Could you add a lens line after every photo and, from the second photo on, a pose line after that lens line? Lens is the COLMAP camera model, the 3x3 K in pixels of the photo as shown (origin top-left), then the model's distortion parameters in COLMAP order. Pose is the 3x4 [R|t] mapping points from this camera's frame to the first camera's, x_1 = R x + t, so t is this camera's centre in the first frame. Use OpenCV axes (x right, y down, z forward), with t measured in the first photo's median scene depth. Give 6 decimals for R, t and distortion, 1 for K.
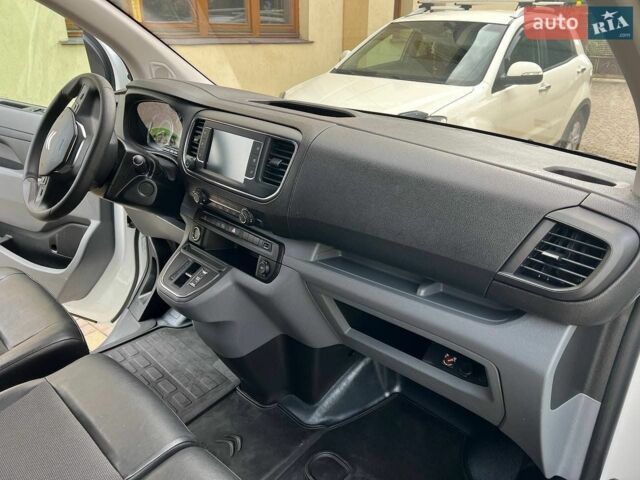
lens RADIAL K [[486.2, 0, 316.3], [0, 486.2, 239.5], [0, 0, 1]] dist [0.028768, -0.009218]
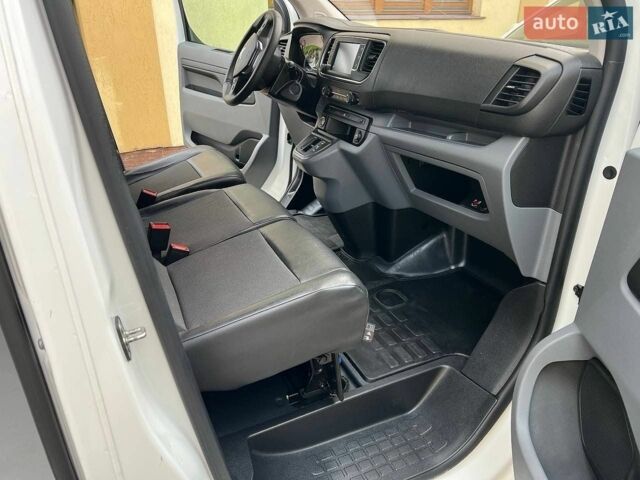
lens RADIAL K [[486.2, 0, 316.3], [0, 486.2, 239.5], [0, 0, 1]] dist [0.028768, -0.009218]
pose [[0.934218, 0.131960, -0.331395, 0.268960], [-0.129046, 0.991157, 0.030888, 0.303310], [0.332540, 0.013909, 0.942986, -0.370505]]
